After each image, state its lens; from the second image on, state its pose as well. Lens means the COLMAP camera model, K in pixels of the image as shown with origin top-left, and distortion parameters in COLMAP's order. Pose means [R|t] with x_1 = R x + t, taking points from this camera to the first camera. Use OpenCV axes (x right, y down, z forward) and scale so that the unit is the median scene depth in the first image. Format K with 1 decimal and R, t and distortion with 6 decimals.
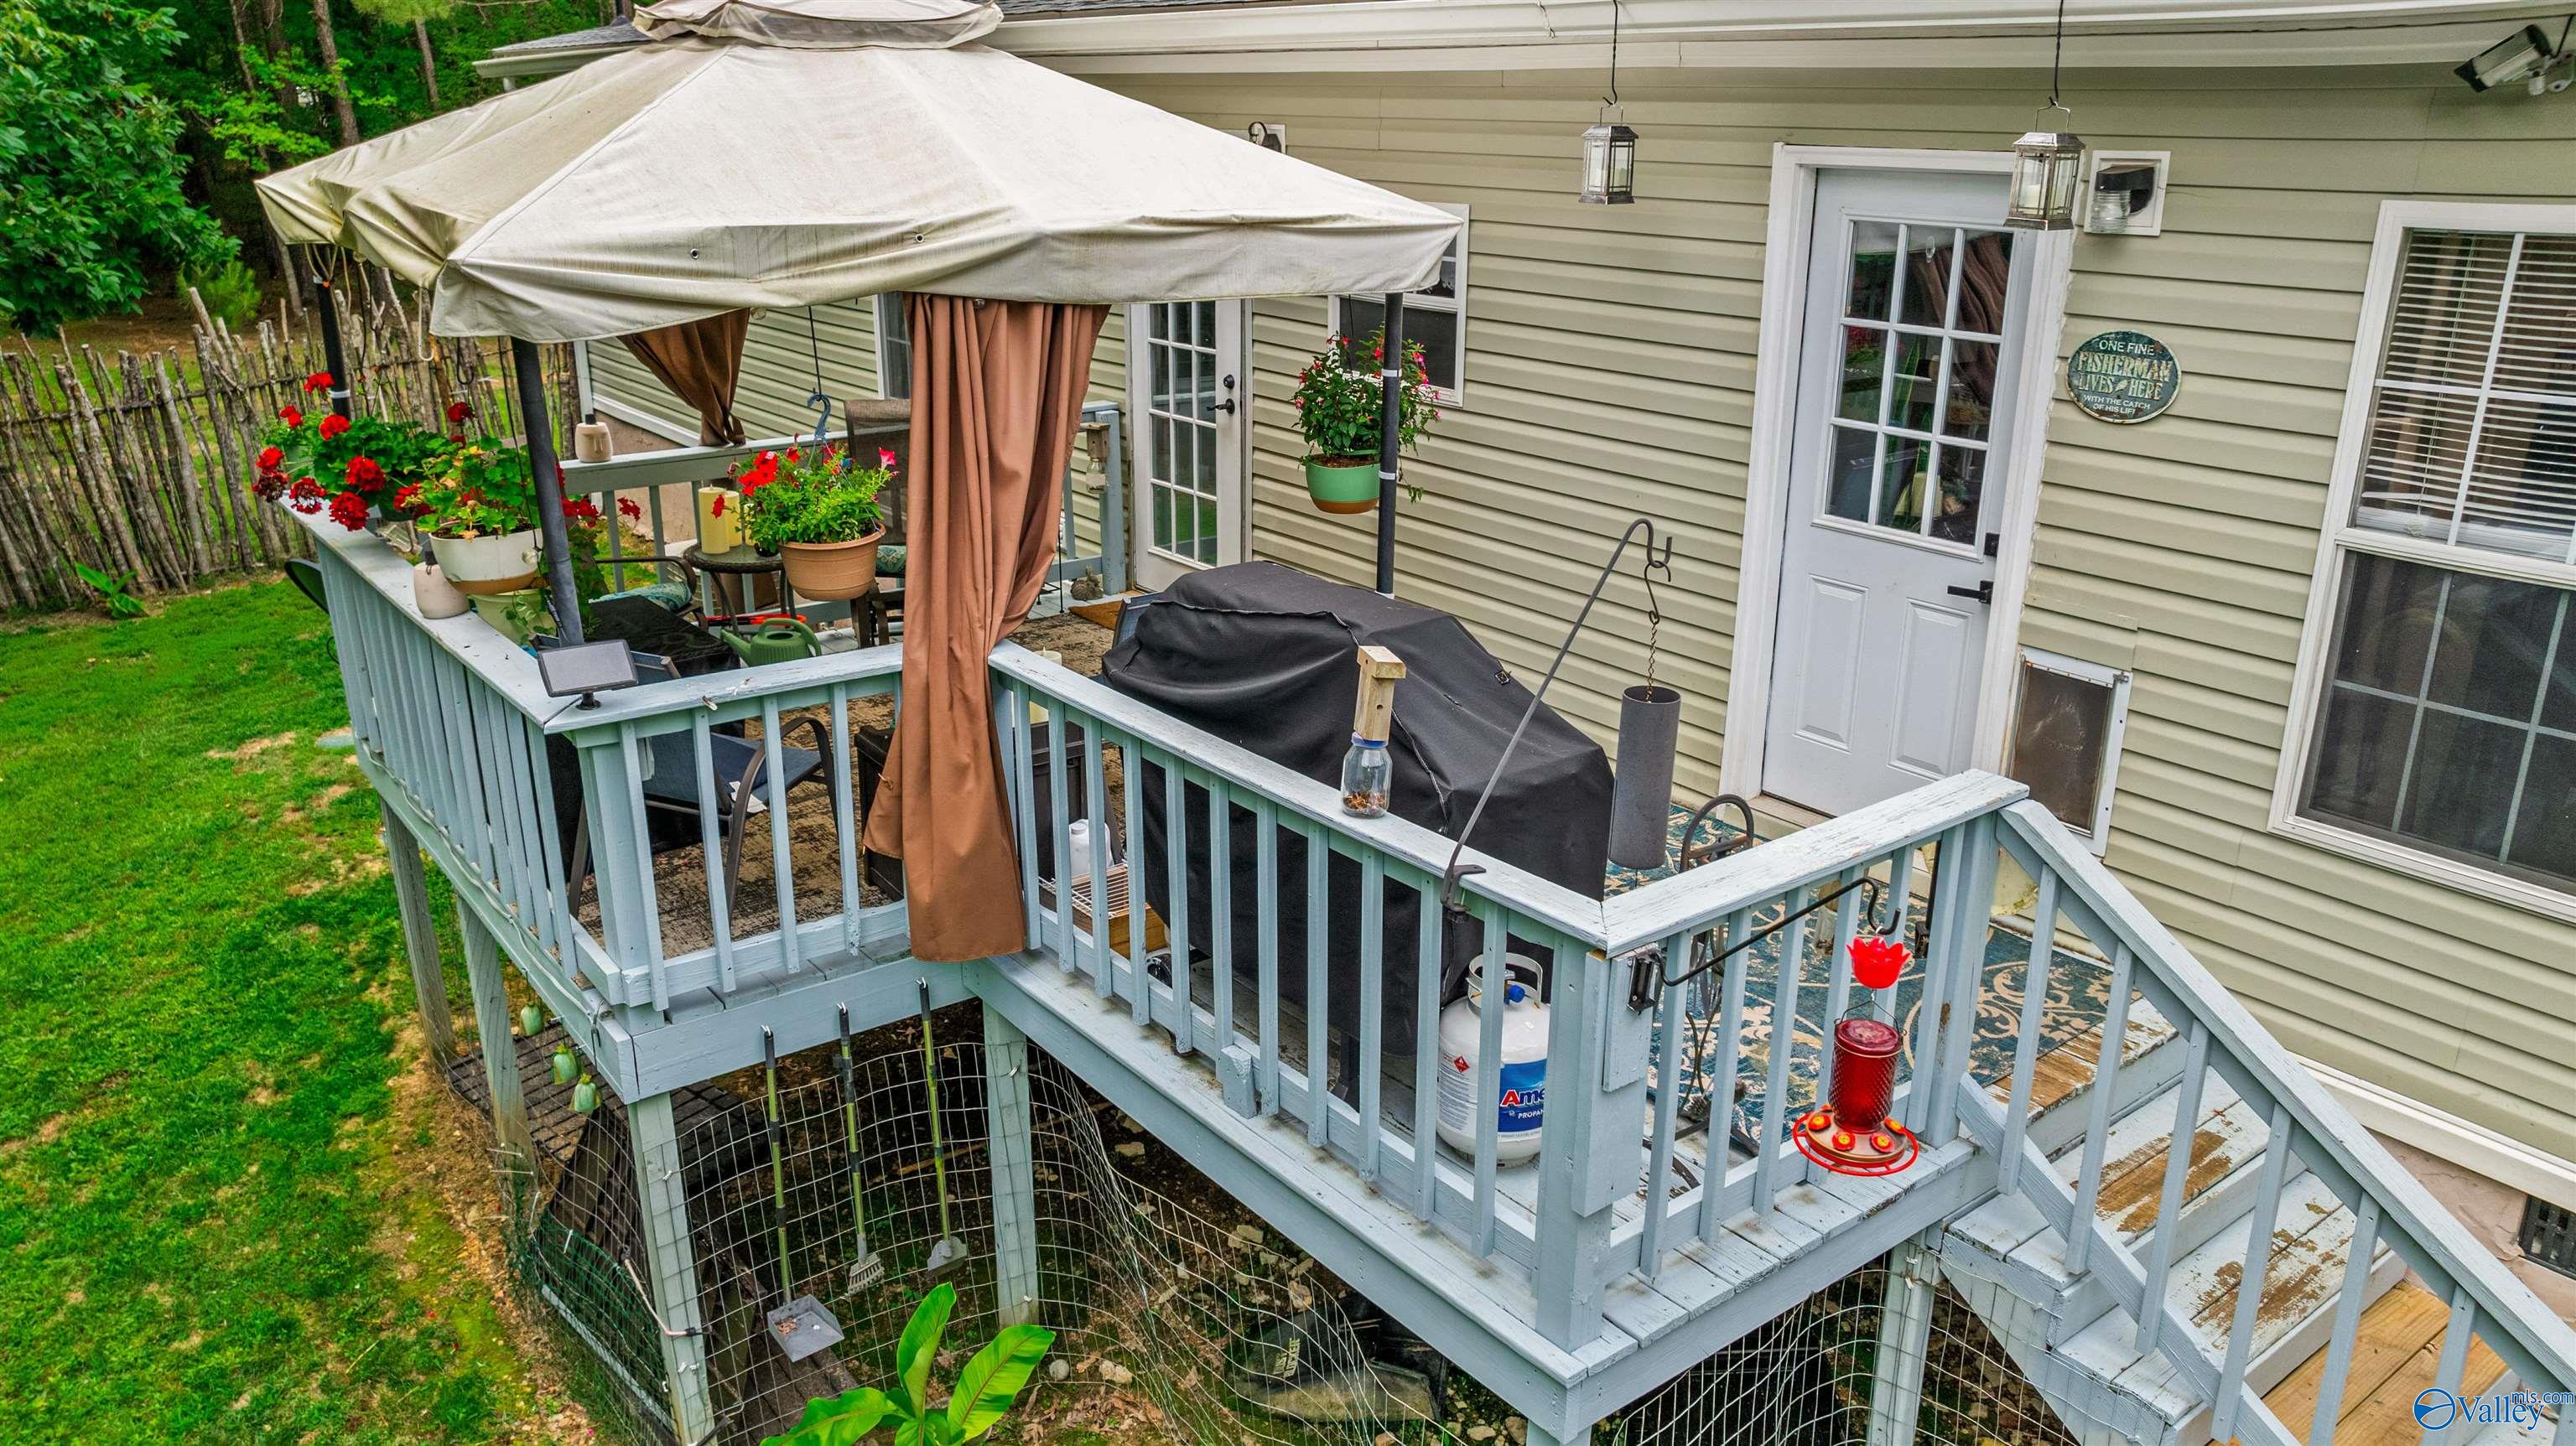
lens RADIAL K [[1789.5, 0, 1288.0], [0, 1789.5, 723.0], [0, 0, 1]] dist [-0.018862, -0.001255]
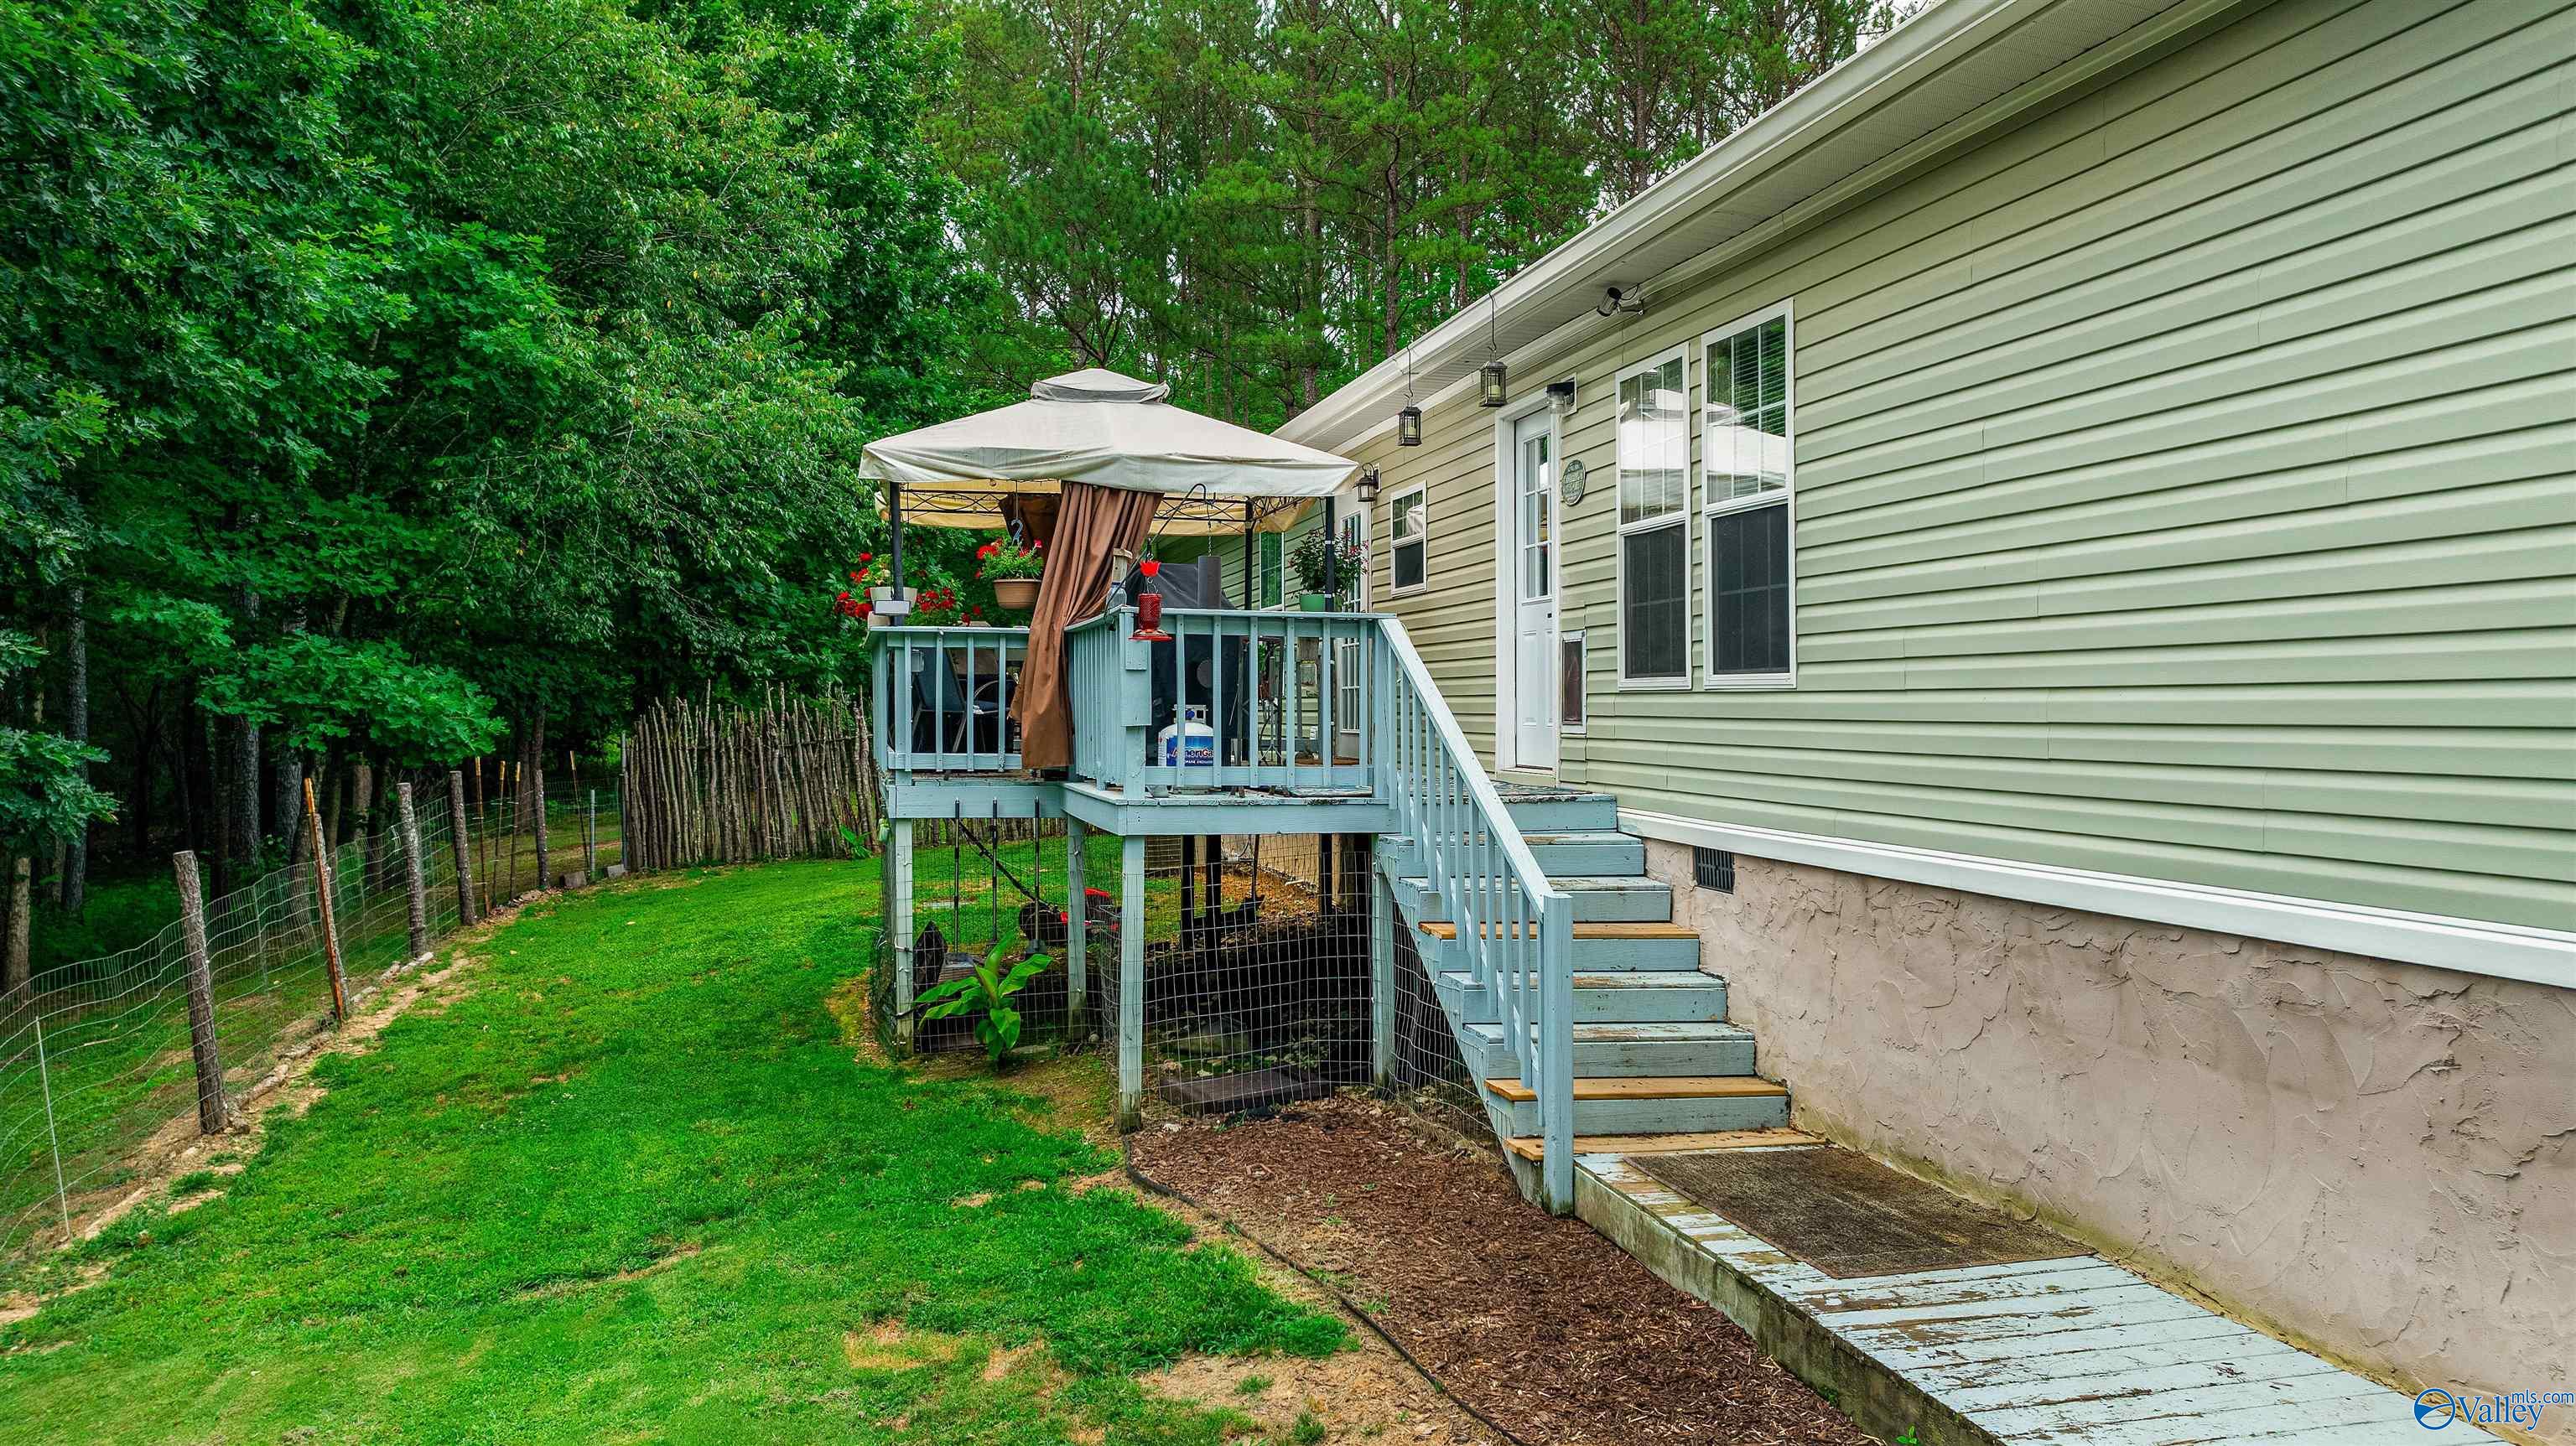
lens RADIAL K [[1789.5, 0, 1288.0], [0, 1789.5, 723.0], [0, 0, 1]] dist [-0.018862, -0.001255]
pose [[0.911455, 0.000023, -0.411401, 0.981734], [-0.132777, 0.946503, -0.294113, 0.679997], [0.389385, 0.322696, 0.862697, -0.755897]]
